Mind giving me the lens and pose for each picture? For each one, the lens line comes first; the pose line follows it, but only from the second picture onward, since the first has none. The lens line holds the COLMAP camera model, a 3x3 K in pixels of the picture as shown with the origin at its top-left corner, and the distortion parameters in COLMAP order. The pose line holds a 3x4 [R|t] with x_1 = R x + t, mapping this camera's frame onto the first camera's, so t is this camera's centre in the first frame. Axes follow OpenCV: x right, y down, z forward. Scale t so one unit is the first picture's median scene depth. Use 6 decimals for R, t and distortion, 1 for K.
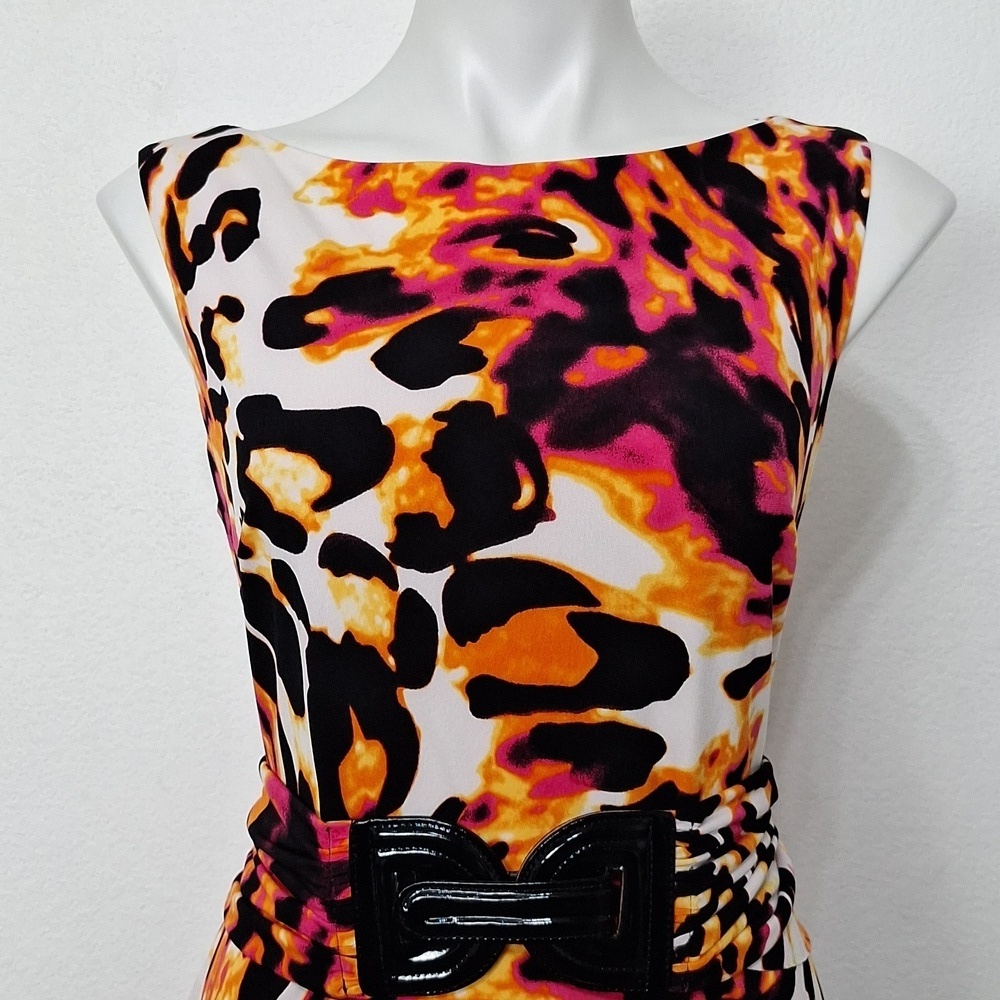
lens RADIAL K [[1501.5, 0, 502.0], [0, 1501.5, 495.6], [0, 0, 1]] dist [0.108687, 0.000000]
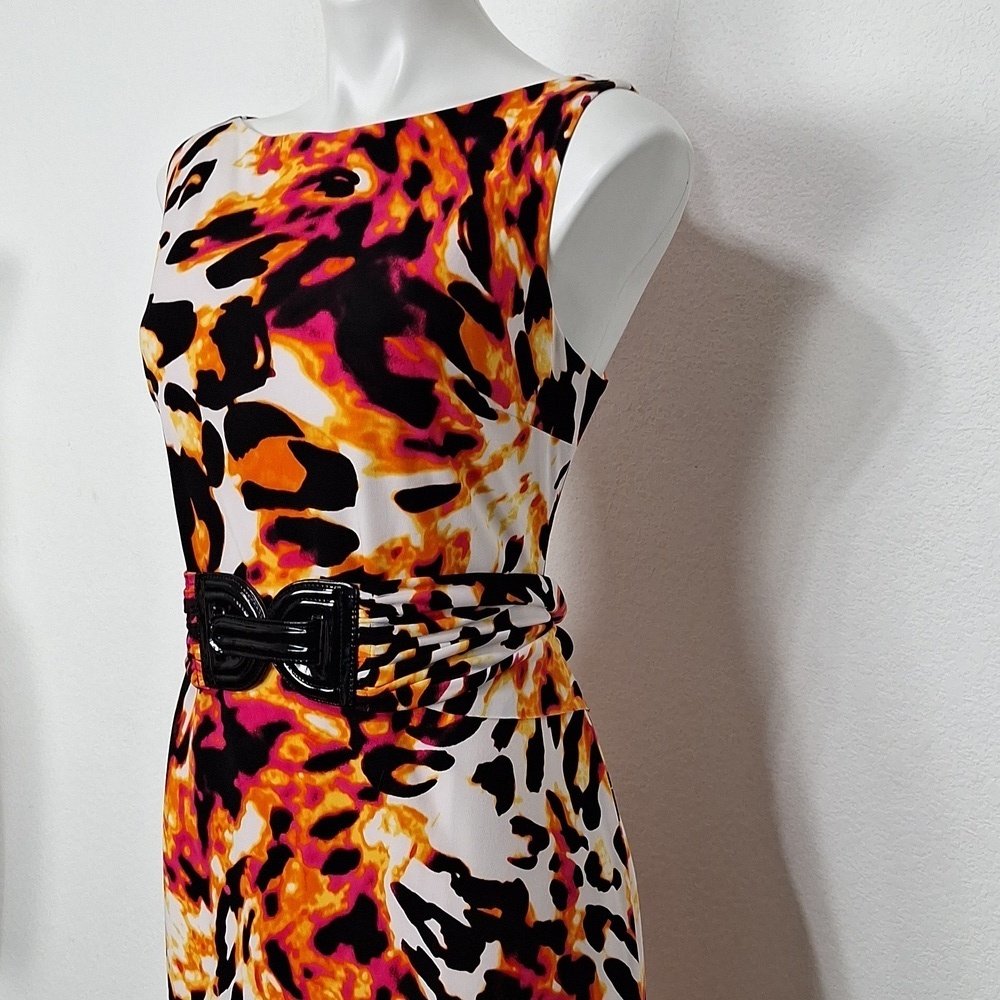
lens RADIAL K [[1501.5, 0, 494.3], [0, 1501.5, 516.6], [0, 0, 1]] dist [0.108687, 0.000000]
pose [[0.834992, 0.065991, -0.546291, 0.981167], [-0.044266, 0.997621, 0.052852, 0.062669], [0.548479, -0.019949, 0.835927, -0.117611]]
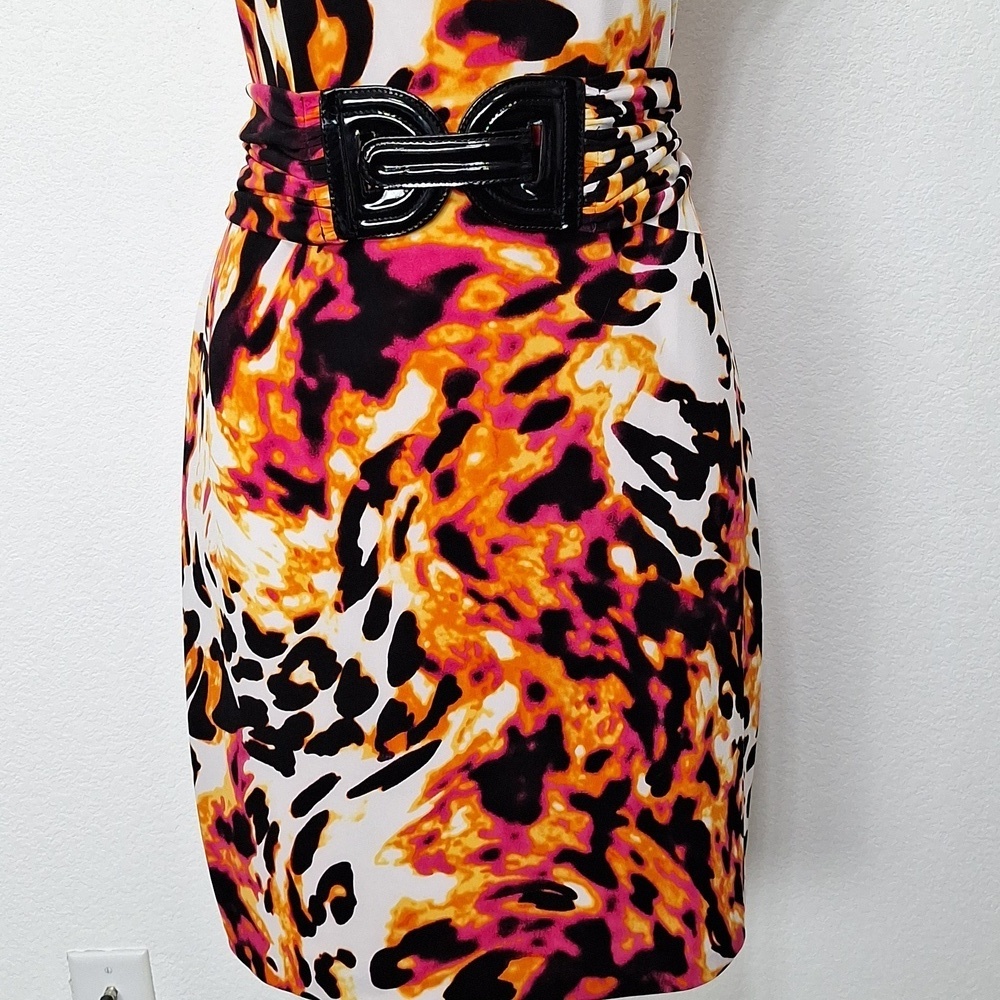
lens RADIAL K [[1501.5, 0, 522.4], [0, 1501.5, 518.6], [0, 0, 1]] dist [0.108687, 0.000000]
pose [[0.999888, -0.014784, 0.002363, 0.054992], [0.013920, 0.976121, 0.216781, 0.285990], [-0.005512, -0.216724, 0.976217, -0.270285]]
